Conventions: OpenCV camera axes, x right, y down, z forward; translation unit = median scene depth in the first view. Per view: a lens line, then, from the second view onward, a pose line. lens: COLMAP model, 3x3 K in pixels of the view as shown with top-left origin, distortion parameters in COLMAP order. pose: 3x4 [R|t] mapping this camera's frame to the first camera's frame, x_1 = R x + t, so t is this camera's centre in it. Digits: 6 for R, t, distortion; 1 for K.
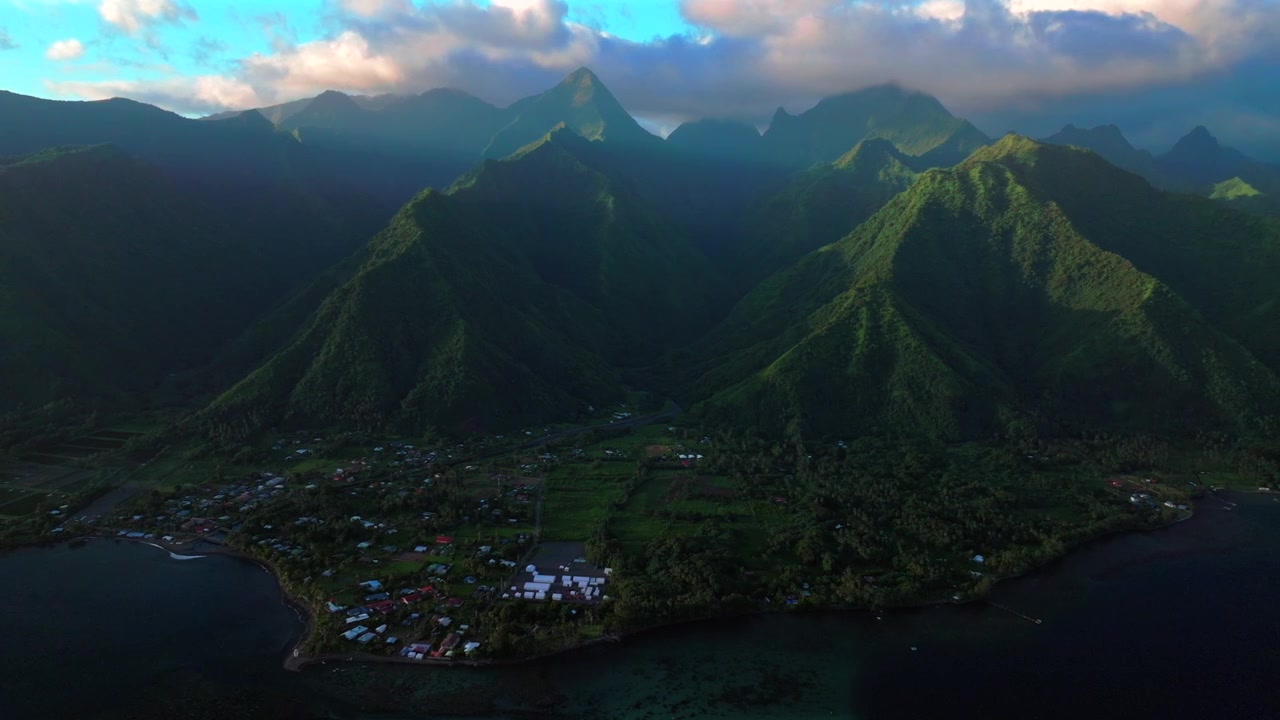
lens RADIAL K [[930.0, 0, 640.0], [0, 930.0, 360.0], [0, 0, 1]] dist [-0.001921, -0.002214]
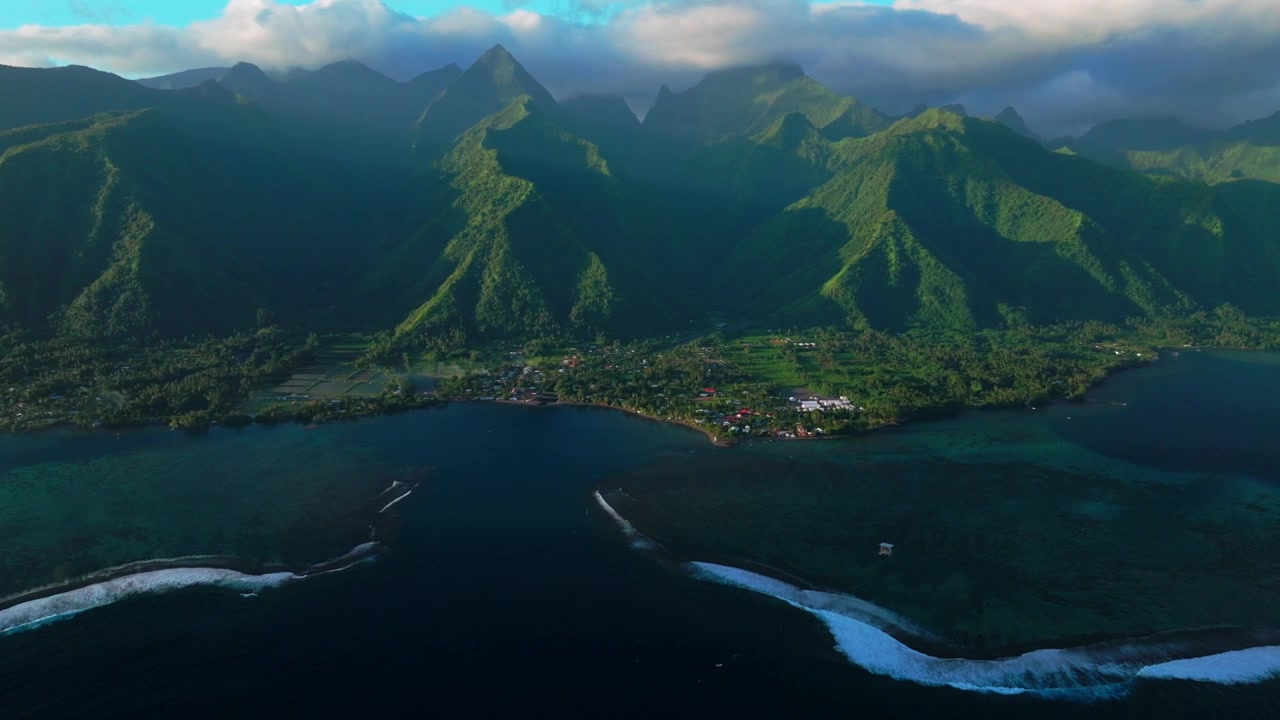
lens RADIAL K [[930.0, 0, 640.0], [0, 930.0, 360.0], [0, 0, 1]] dist [-0.001921, -0.002214]
pose [[0.978364, -0.045736, 0.201772, -0.379683], [0.041563, 0.998826, 0.024872, 0.070271], [-0.202673, -0.015948, 0.979117, -0.215572]]
